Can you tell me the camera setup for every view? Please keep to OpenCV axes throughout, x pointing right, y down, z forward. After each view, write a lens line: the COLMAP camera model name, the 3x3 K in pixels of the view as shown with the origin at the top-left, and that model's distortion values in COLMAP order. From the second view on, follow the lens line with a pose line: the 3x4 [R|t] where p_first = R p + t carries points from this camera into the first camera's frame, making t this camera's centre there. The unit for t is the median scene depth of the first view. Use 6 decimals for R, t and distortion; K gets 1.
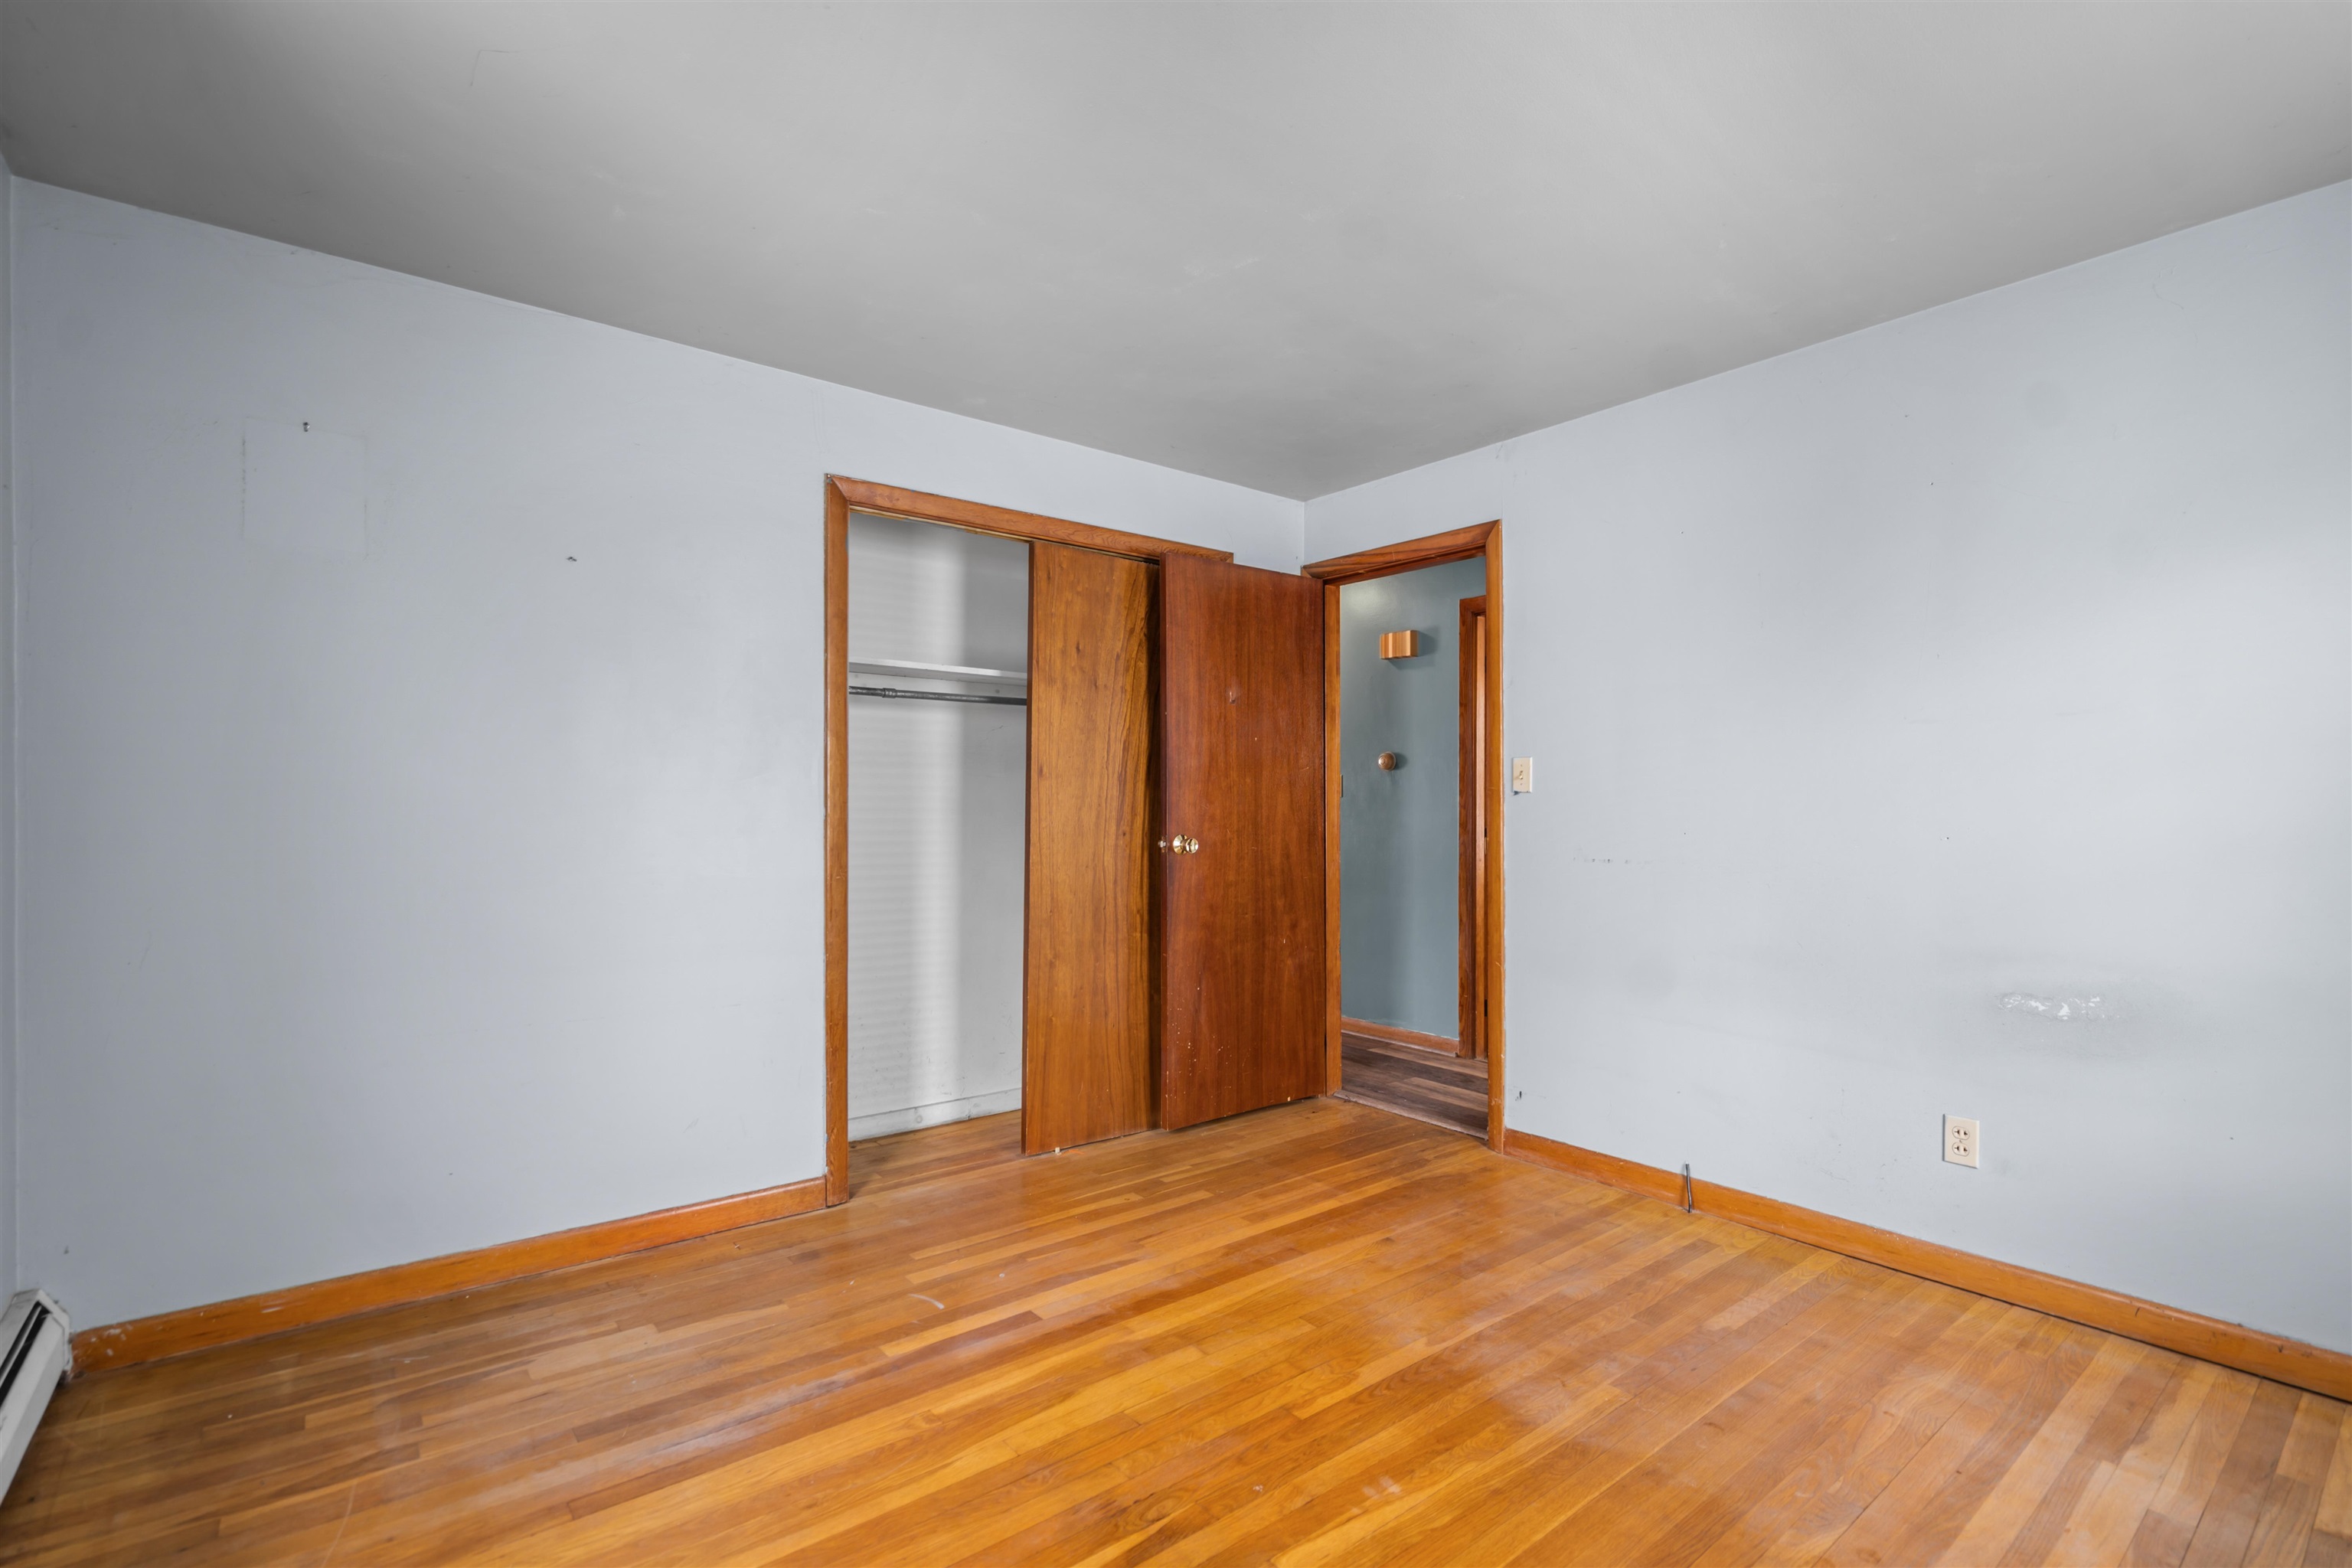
lens RADIAL K [[1075.5, 0, 1183.9], [0, 1075.5, 792.1], [0, 0, 1]] dist [0.003172, -0.000103]
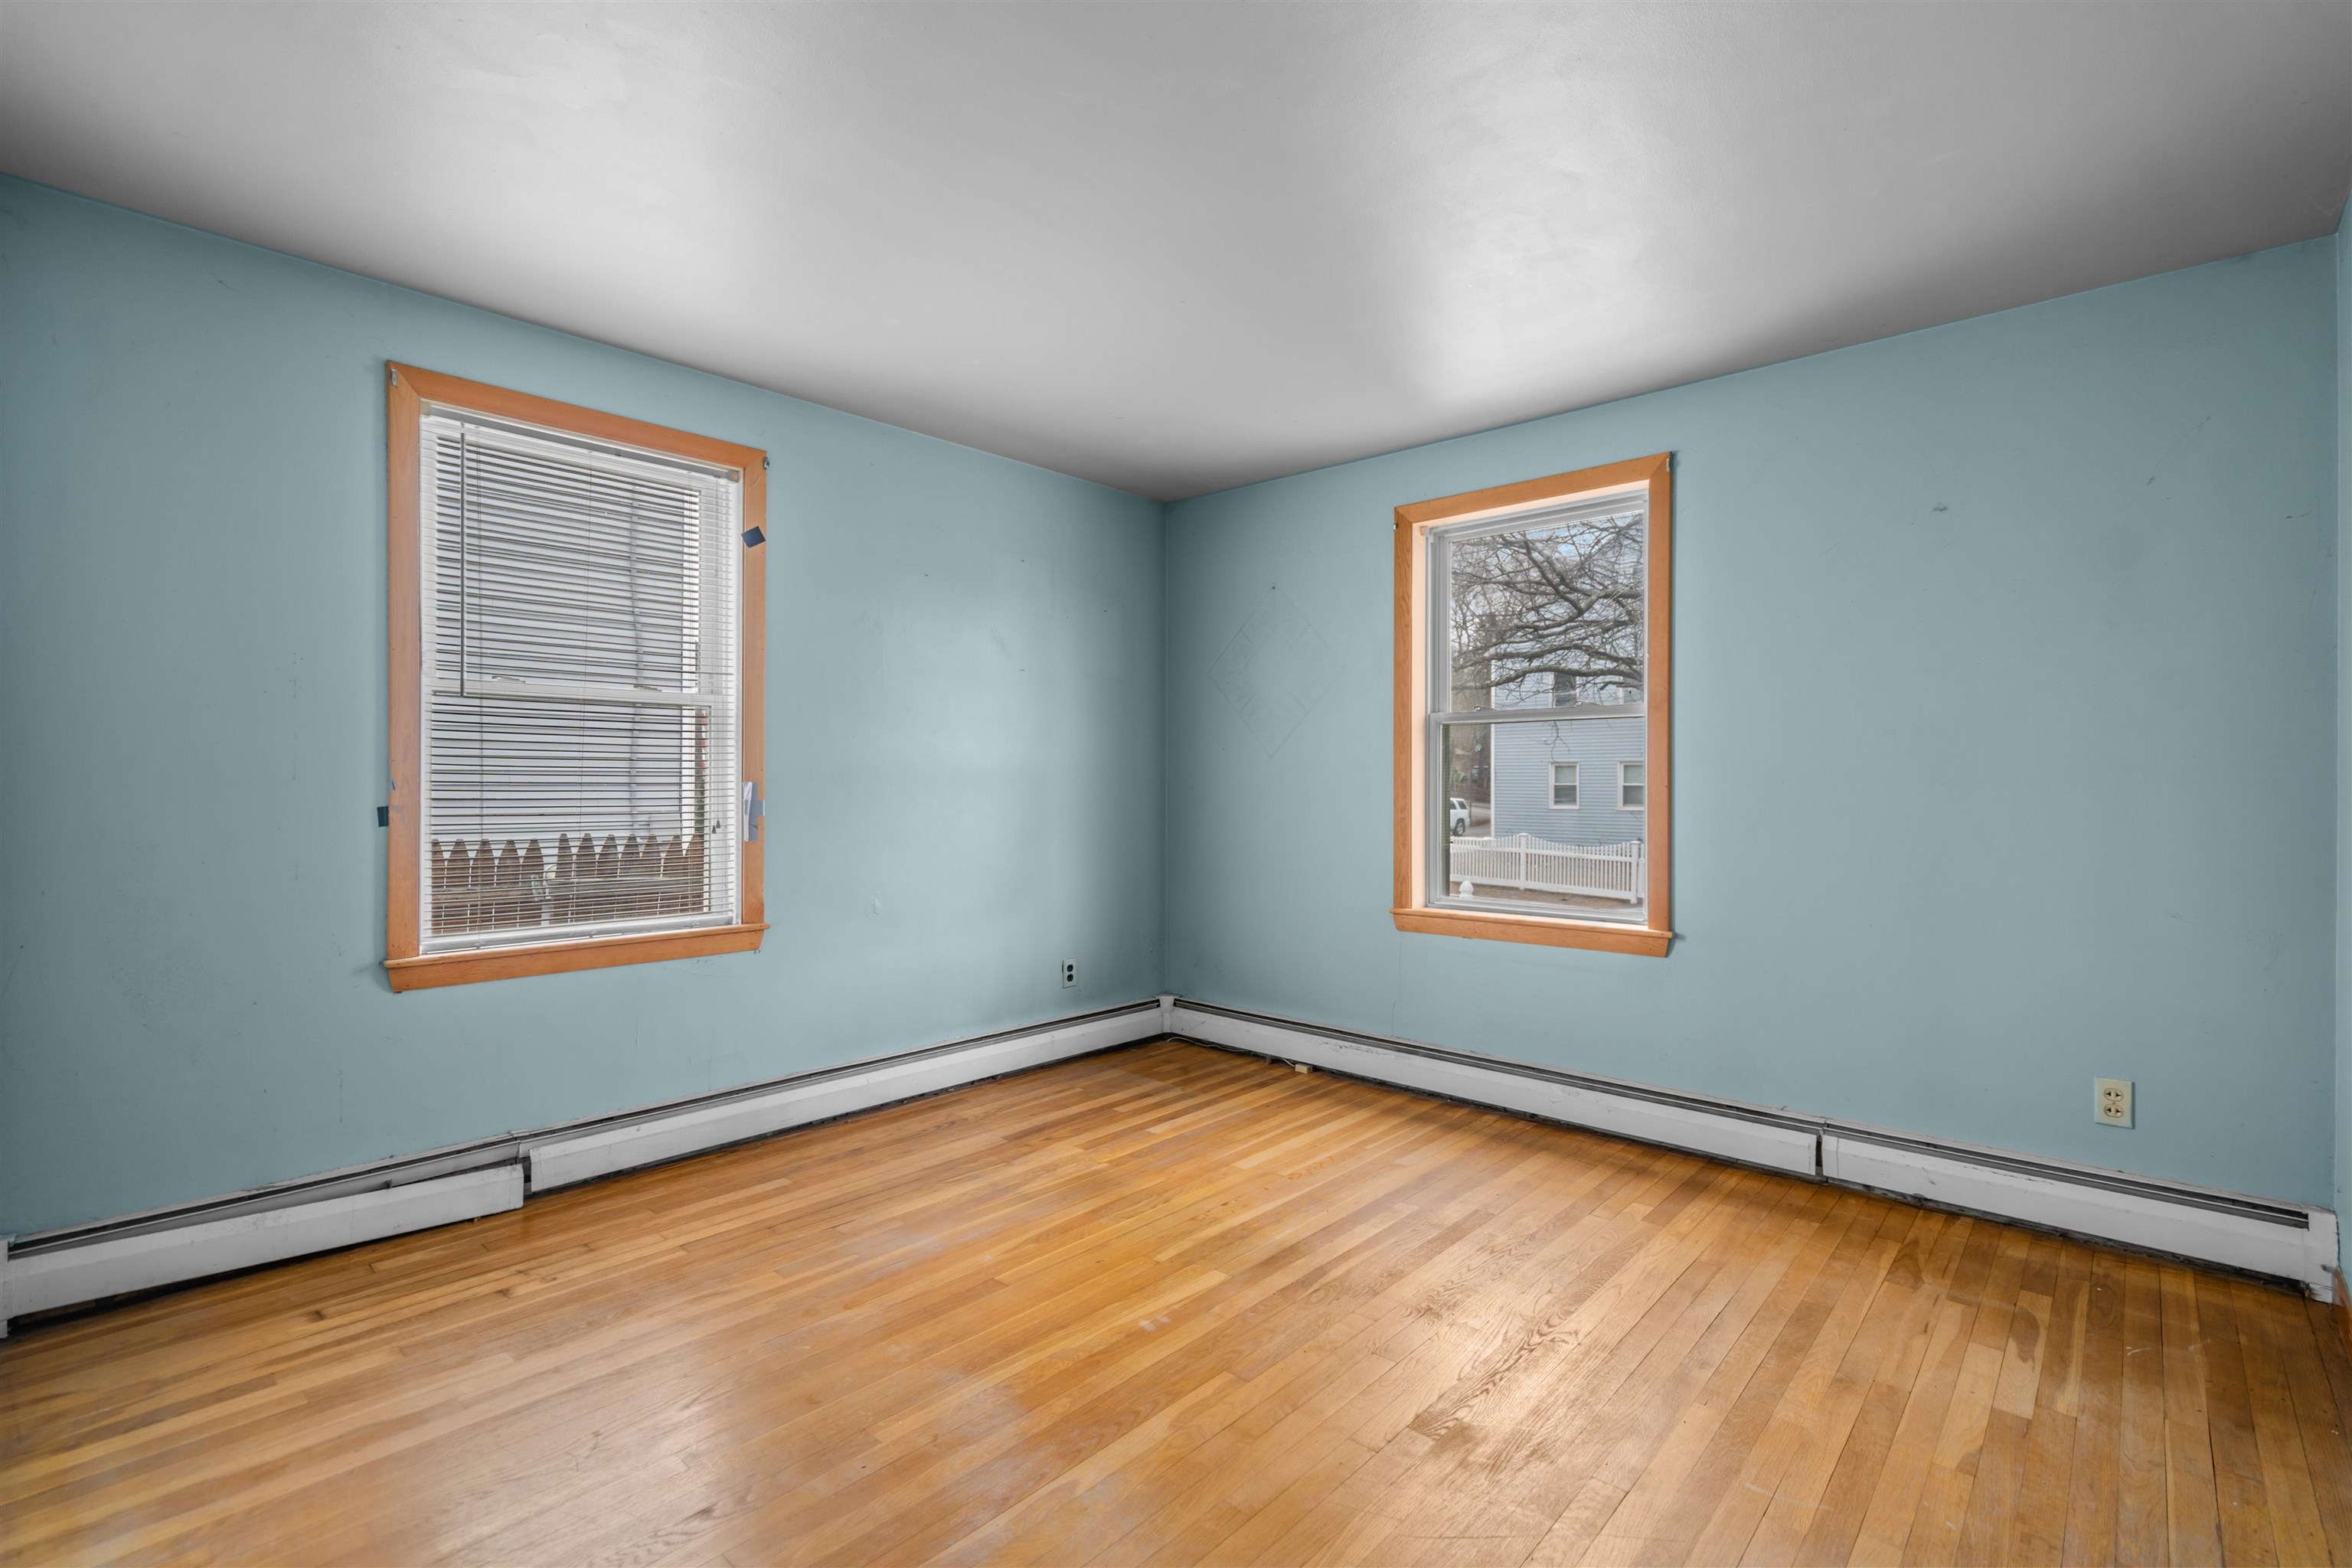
lens RADIAL K [[1075.5, 0, 1173.2], [0, 1075.5, 782.5], [0, 0, 1]] dist [0.003172, -0.000103]
pose [[-0.989576, -0.007280, -0.143826, 0.297980], [-0.005338, 0.999889, -0.013882, 0.032846], [0.143911, -0.012969, -0.989506, 1.935999]]
